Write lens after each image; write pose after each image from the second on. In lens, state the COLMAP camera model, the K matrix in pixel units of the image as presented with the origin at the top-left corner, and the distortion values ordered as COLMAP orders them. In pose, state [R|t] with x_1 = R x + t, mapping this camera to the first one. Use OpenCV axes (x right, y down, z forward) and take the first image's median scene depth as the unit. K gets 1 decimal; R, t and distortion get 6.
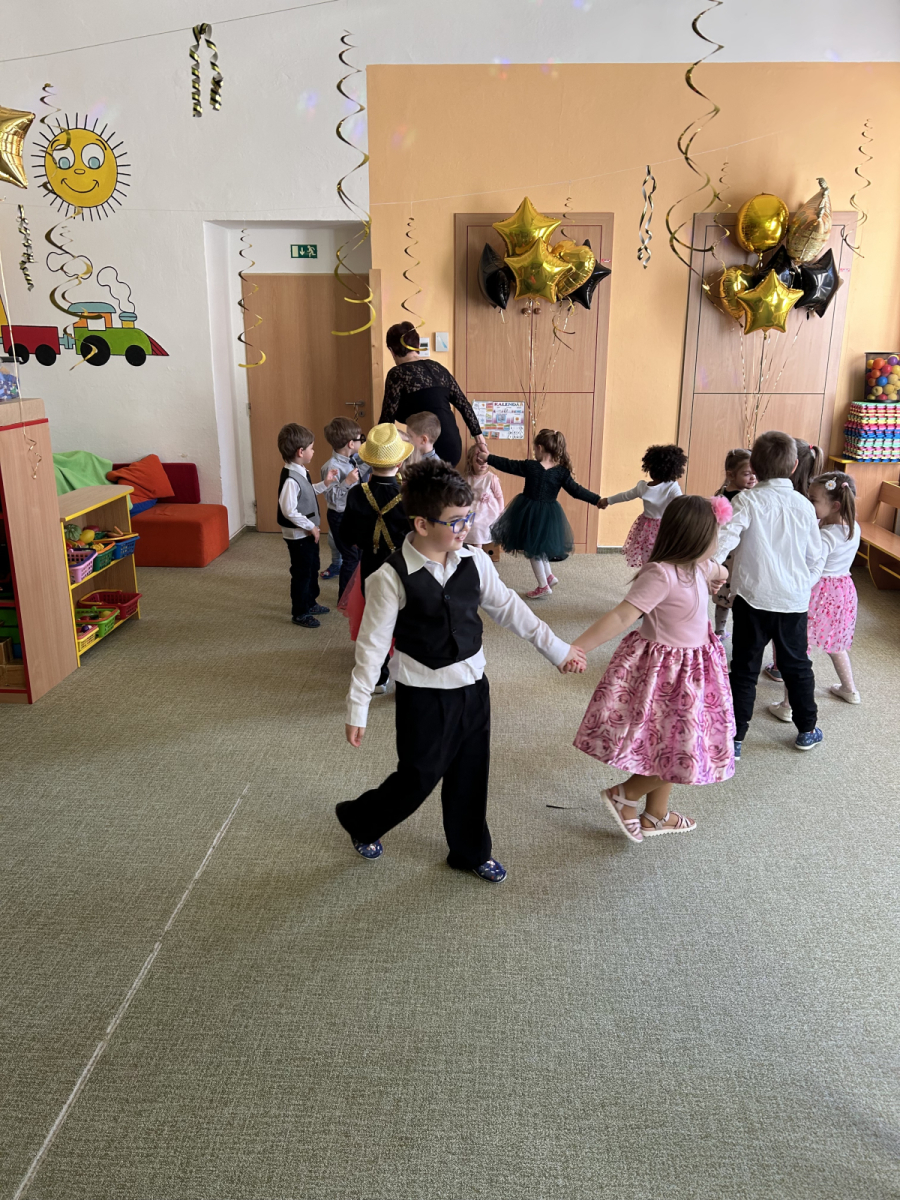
lens RADIAL K [[865.2, 0, 473.6], [0, 865.2, 606.7], [0, 0, 1]] dist [0.018060, -0.018163]
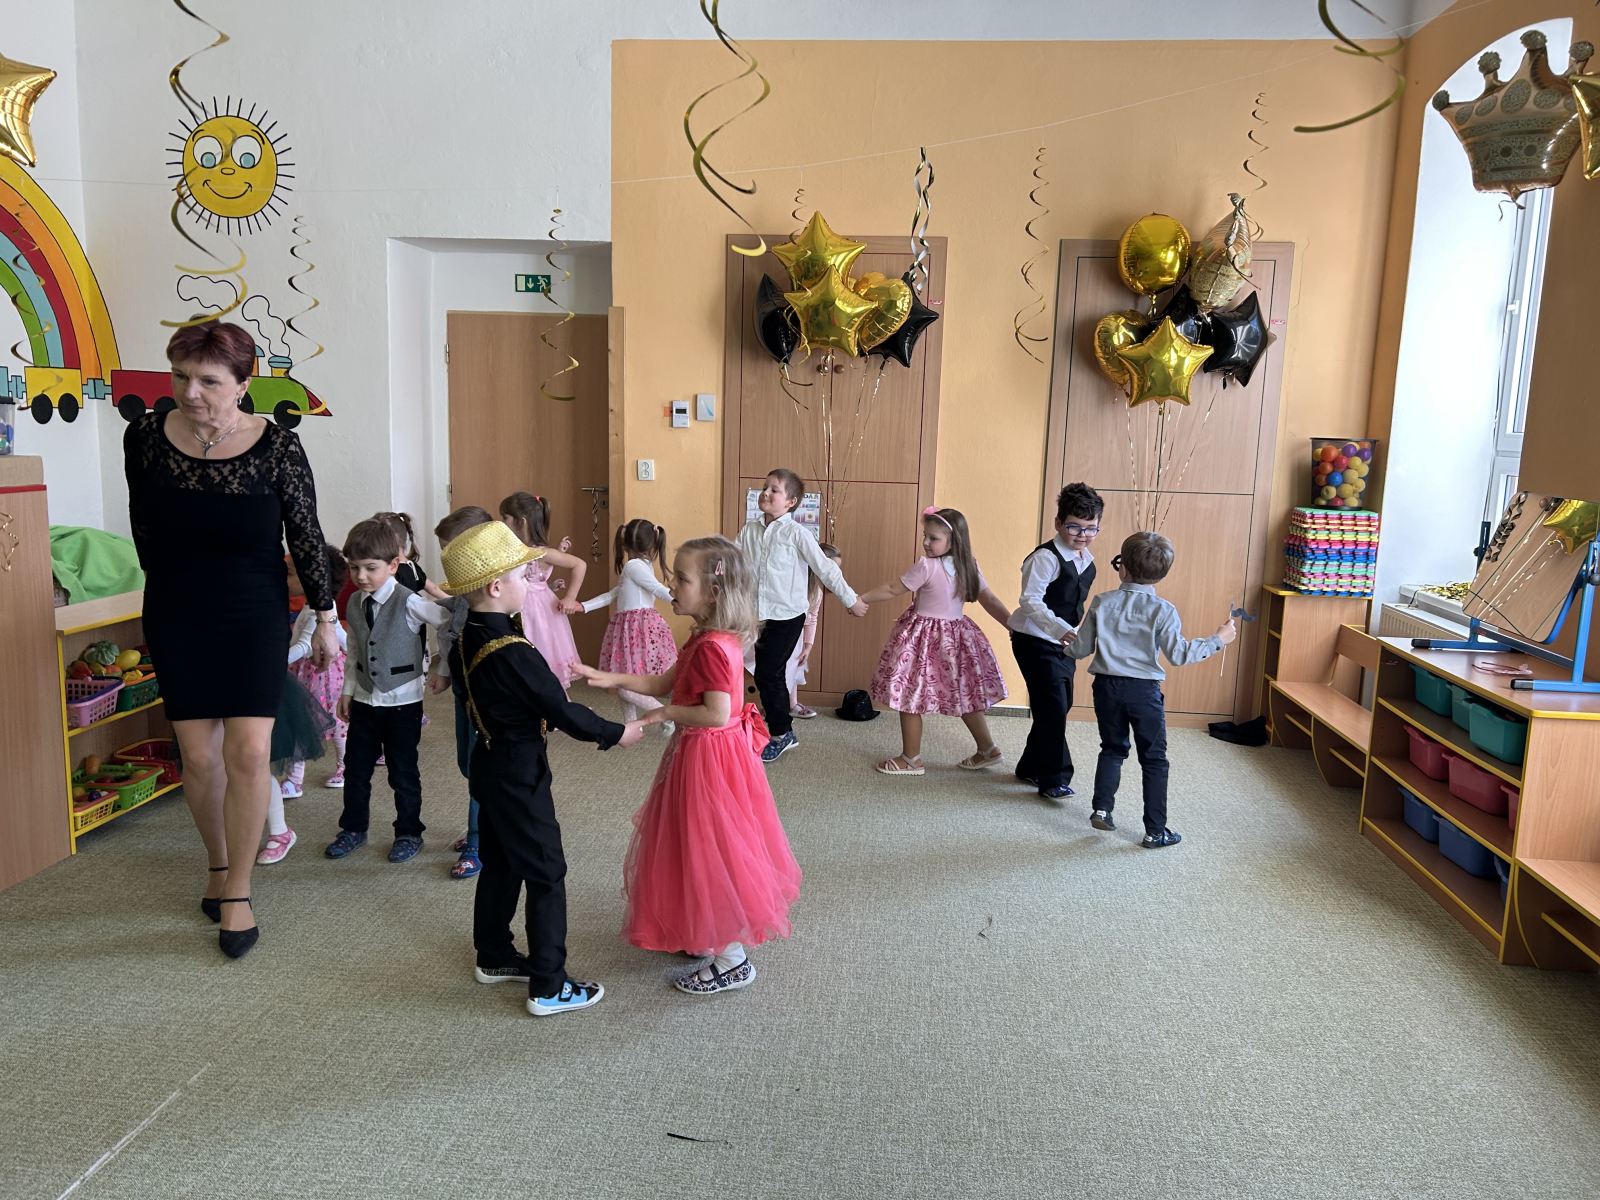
lens RADIAL K [[1153.5, 0, 815.4], [0, 1153.5, 636.7], [0, 0, 1]] dist [0.018060, -0.018163]
pose [[0.998031, 0.036493, -0.051009, 0.115428], [-0.042365, 0.991960, -0.119246, -0.010338], [0.046248, 0.121172, 0.991554, 0.094007]]
